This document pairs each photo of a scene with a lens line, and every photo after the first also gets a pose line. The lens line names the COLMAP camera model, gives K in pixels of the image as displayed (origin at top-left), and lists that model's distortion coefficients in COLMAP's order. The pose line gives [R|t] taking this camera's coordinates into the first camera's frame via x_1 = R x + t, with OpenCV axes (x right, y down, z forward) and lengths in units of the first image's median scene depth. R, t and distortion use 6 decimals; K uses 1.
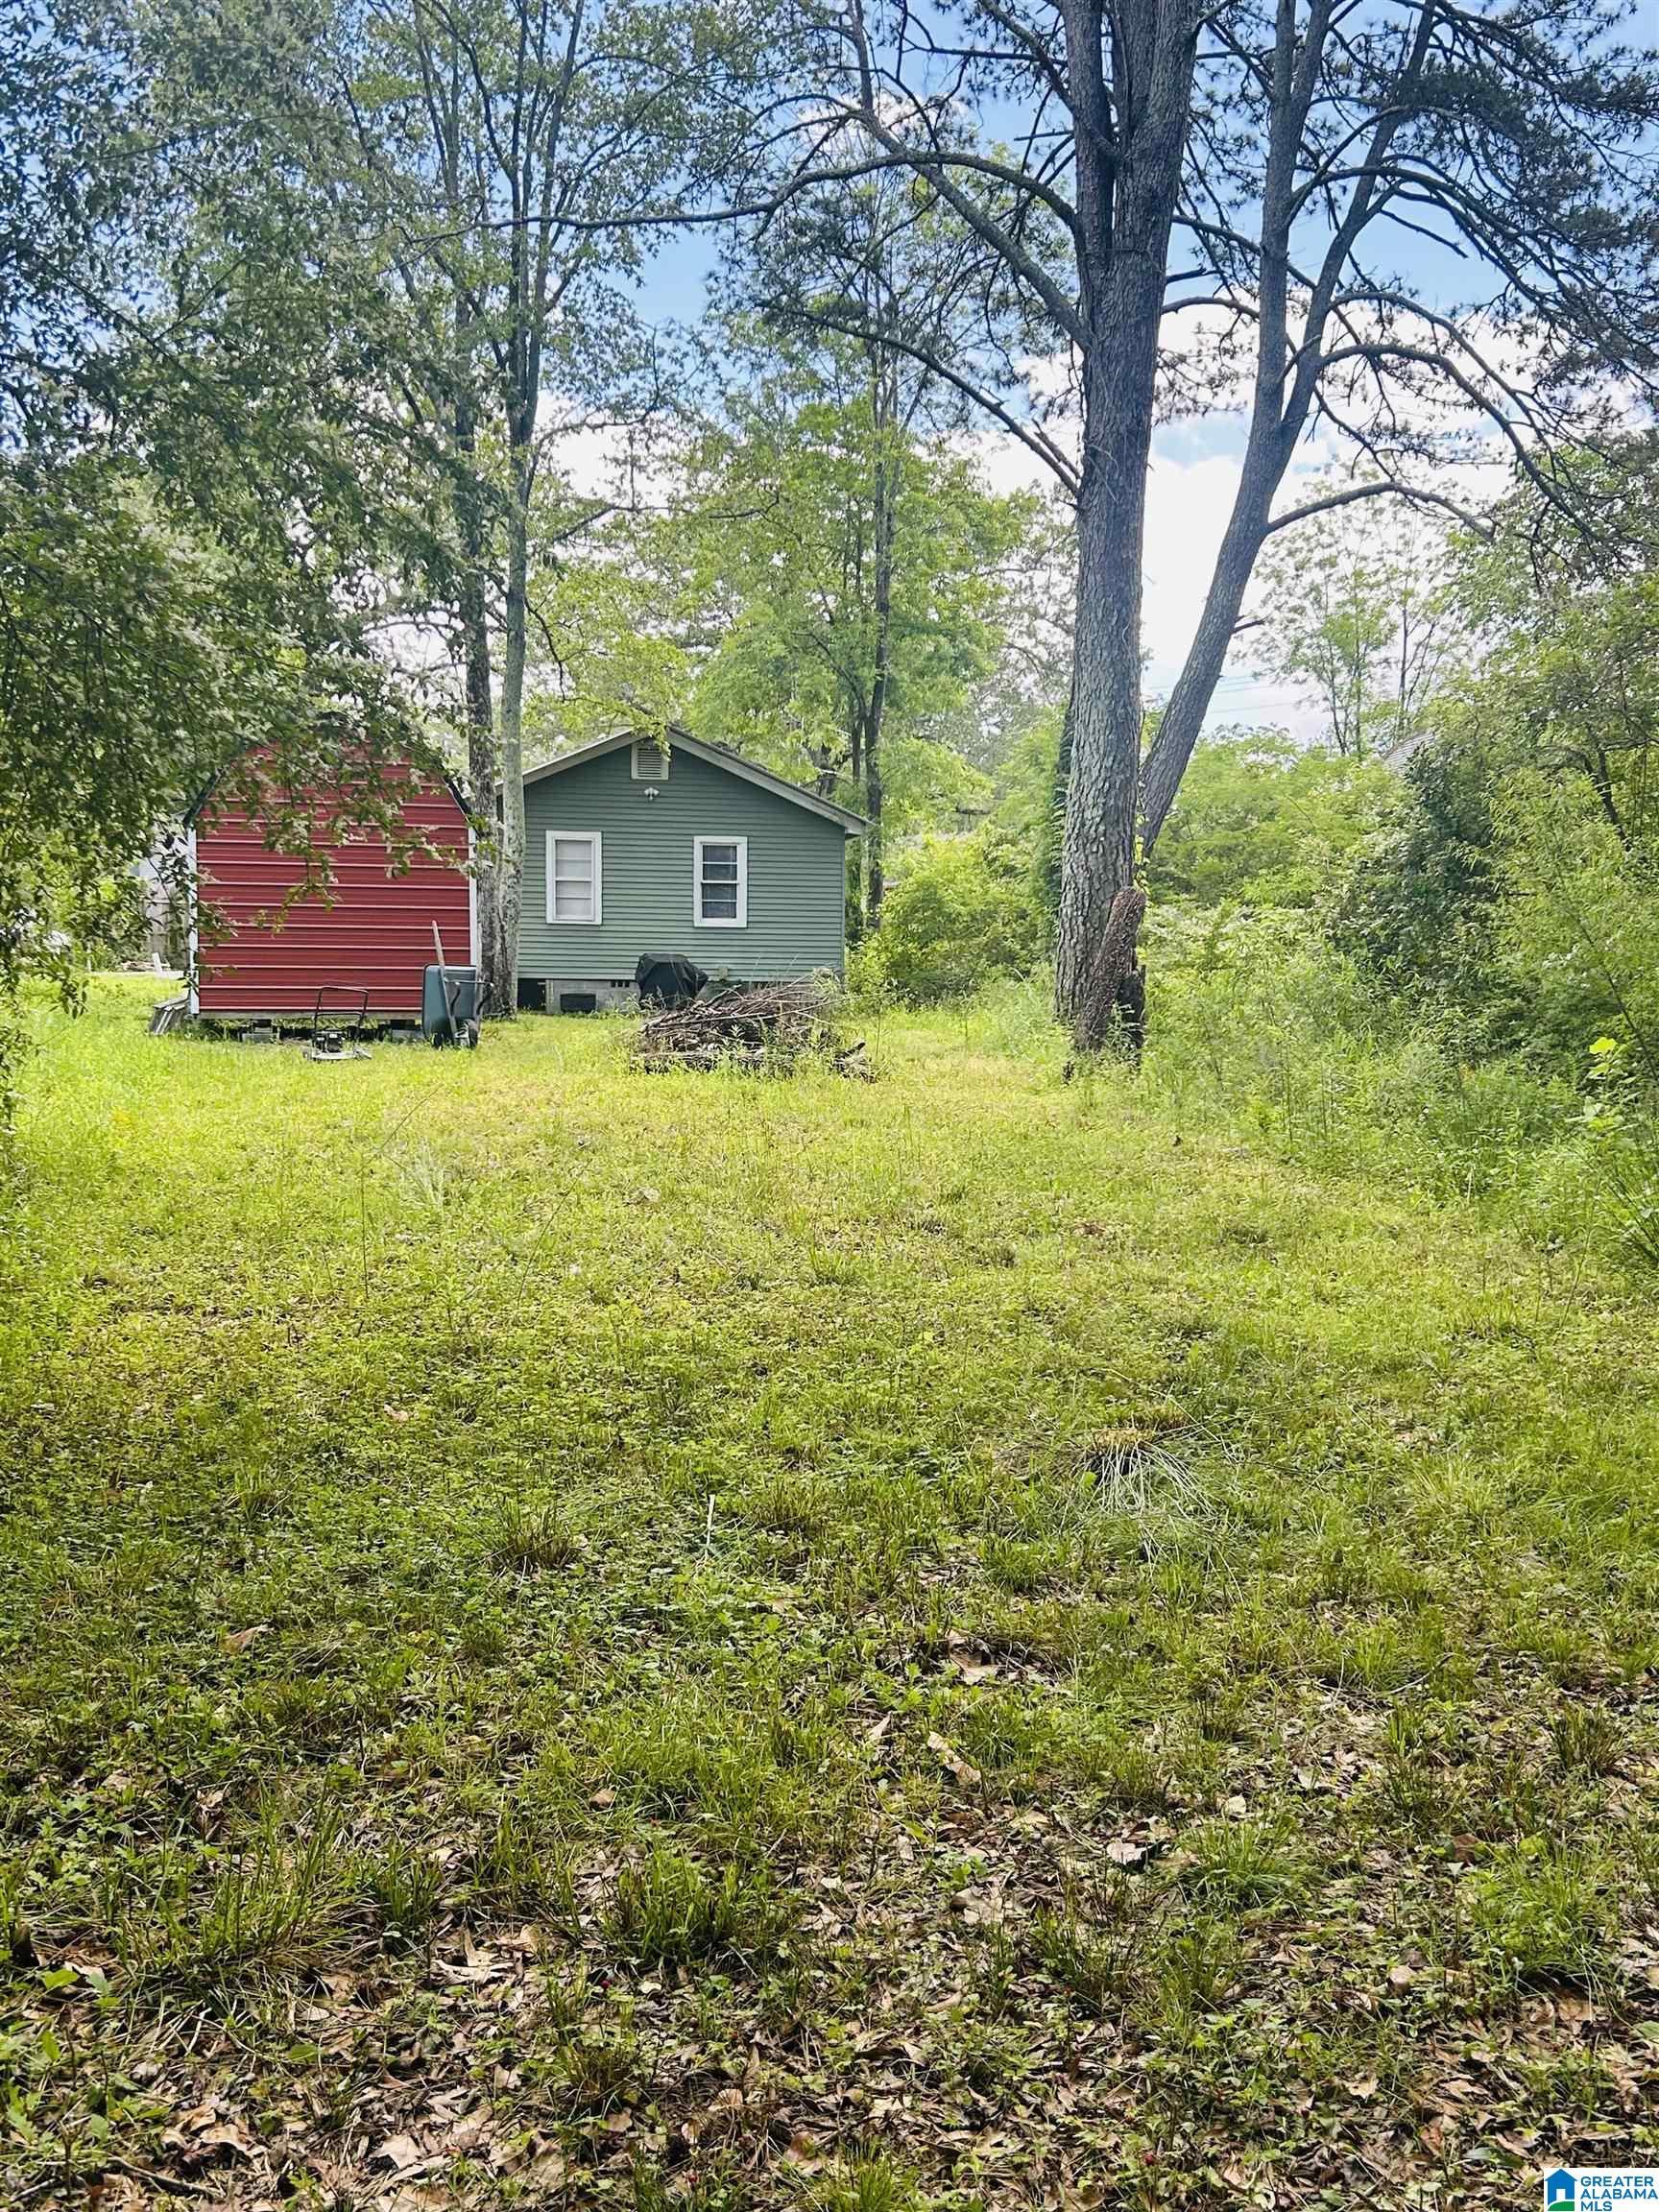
lens RADIAL K [[2138.1, 0, 824.8], [0, 2138.1, 1116.9], [0, 0, 1]] dist [0.014796, 0.000000]
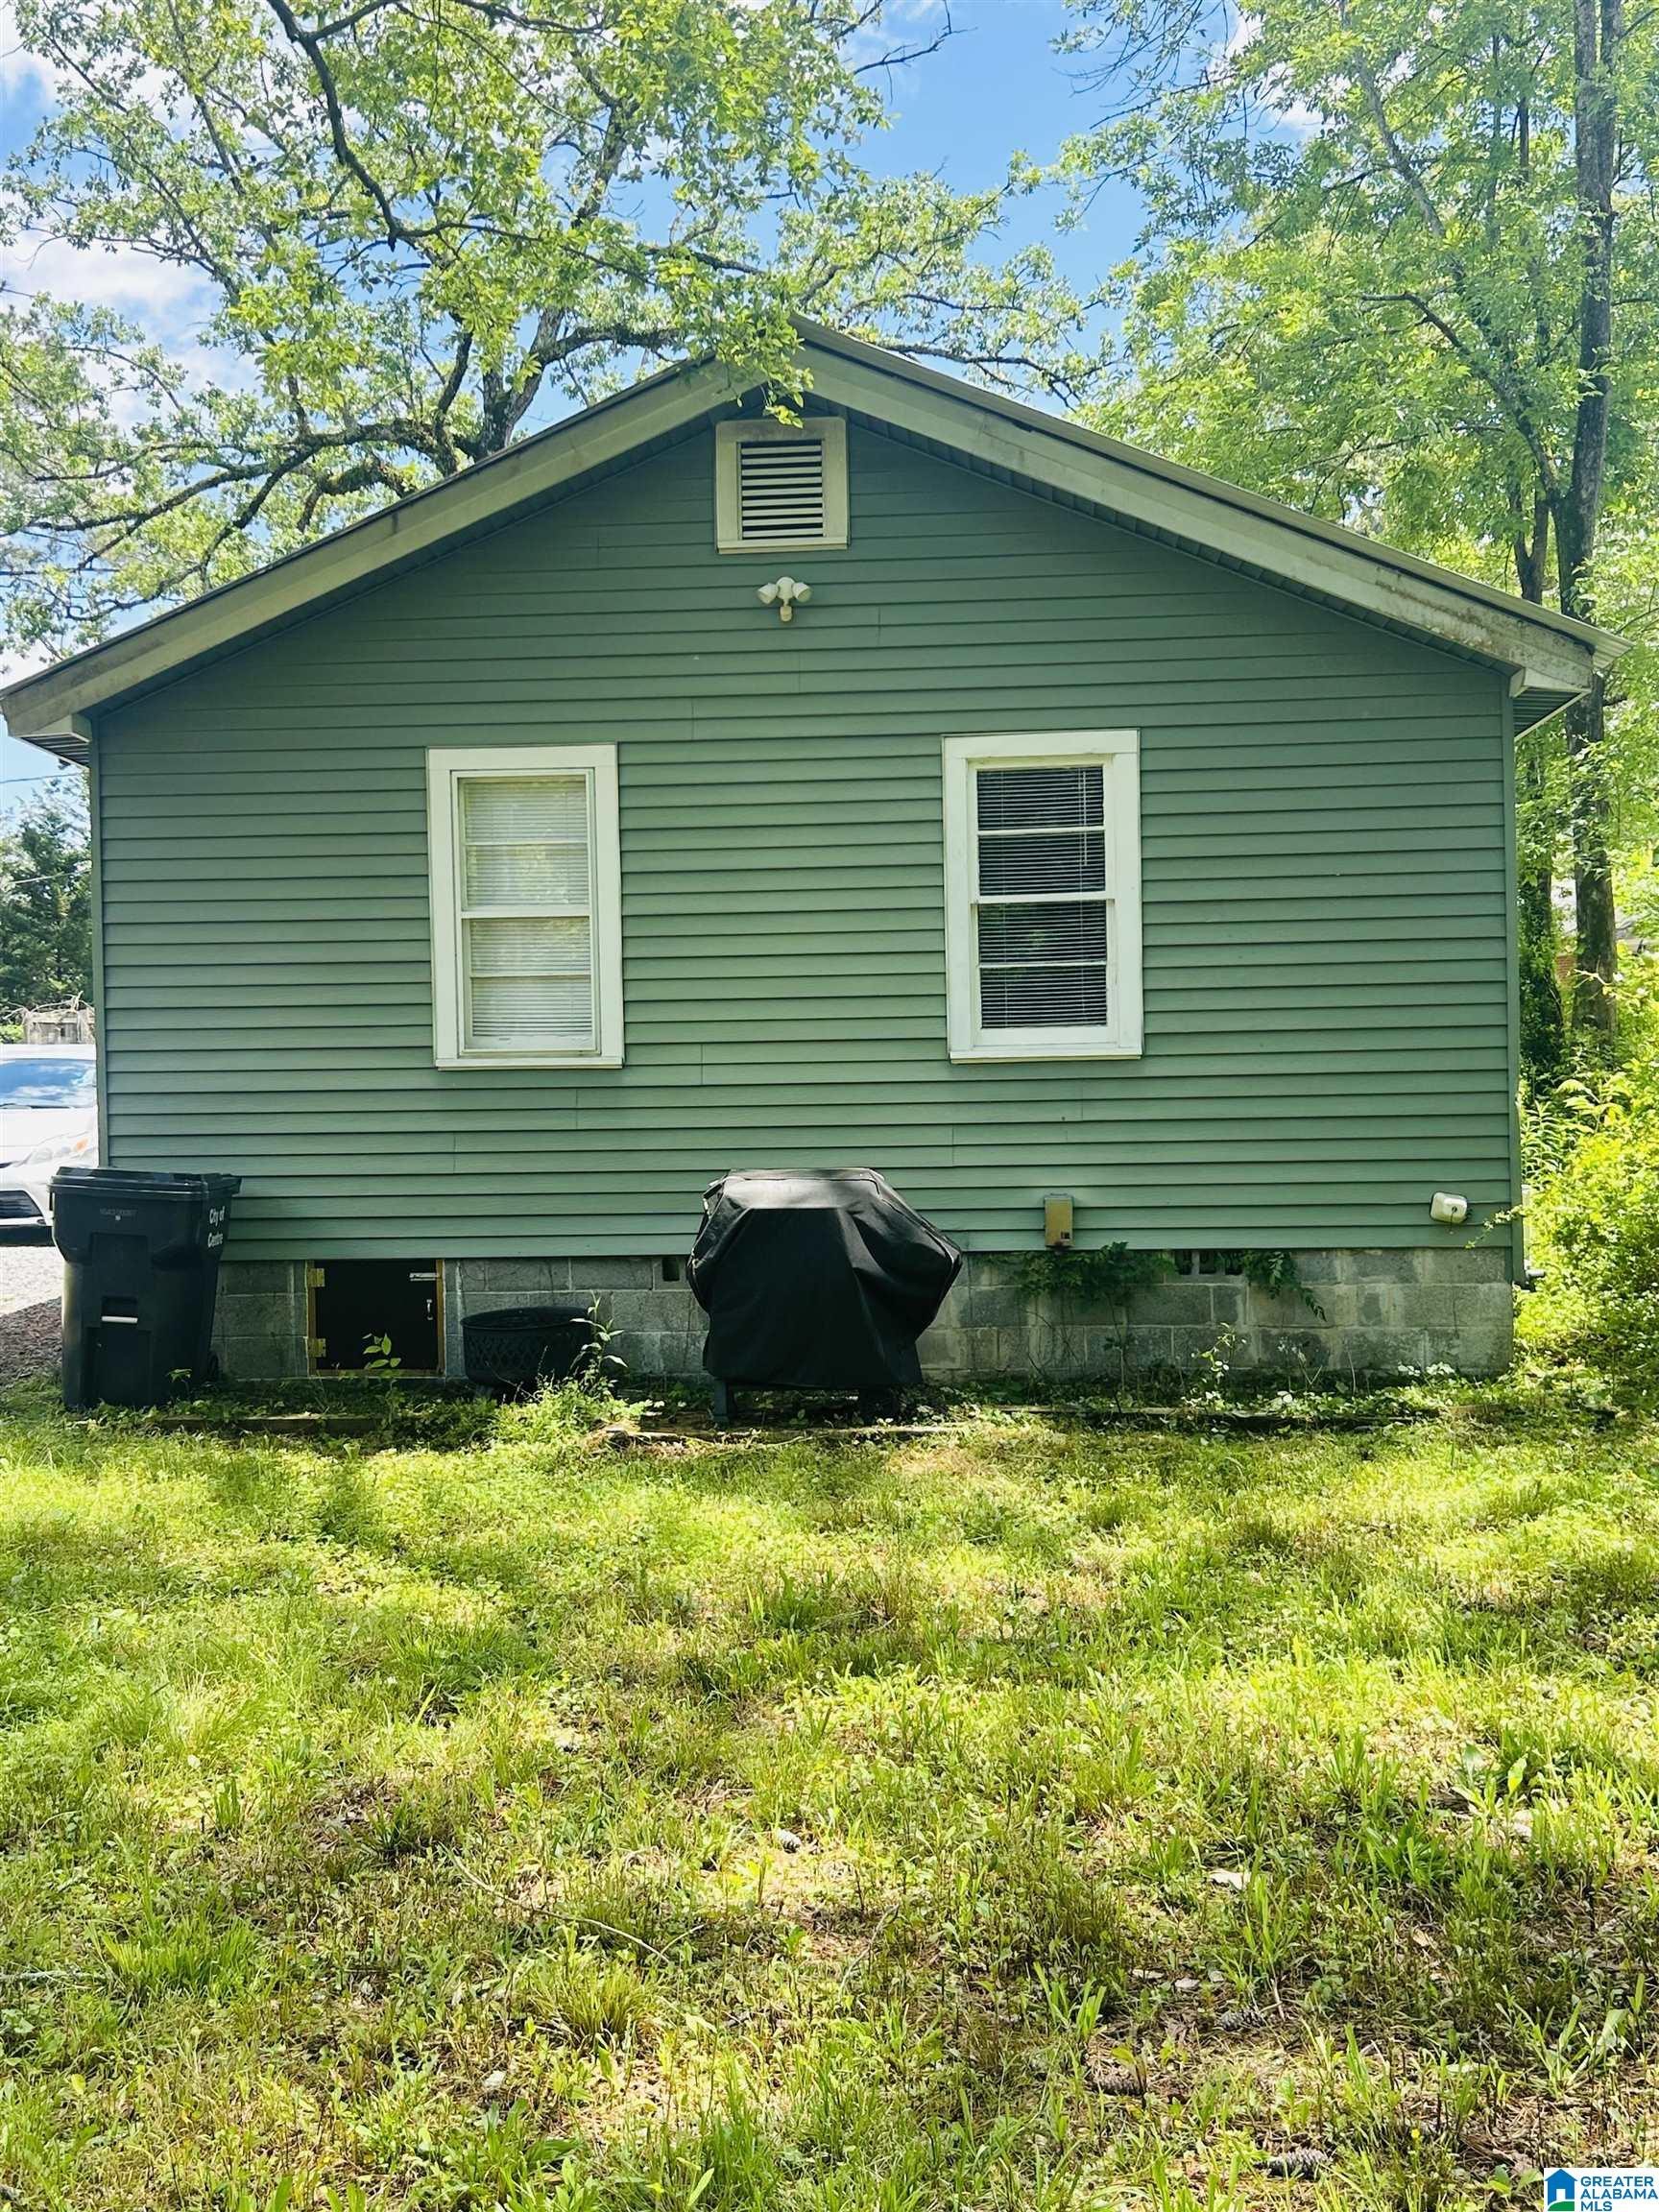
lens RADIAL K [[2252.7, 0, 829.2], [0, 2252.7, 1107.4], [0, 0, 1]] dist [0.010964, 0.000000]
pose [[0.958579, -0.023800, -0.283832, 0.016098], [0.008963, 0.998530, -0.053458, -0.146791], [0.284687, 0.048700, 0.957383, 1.556555]]
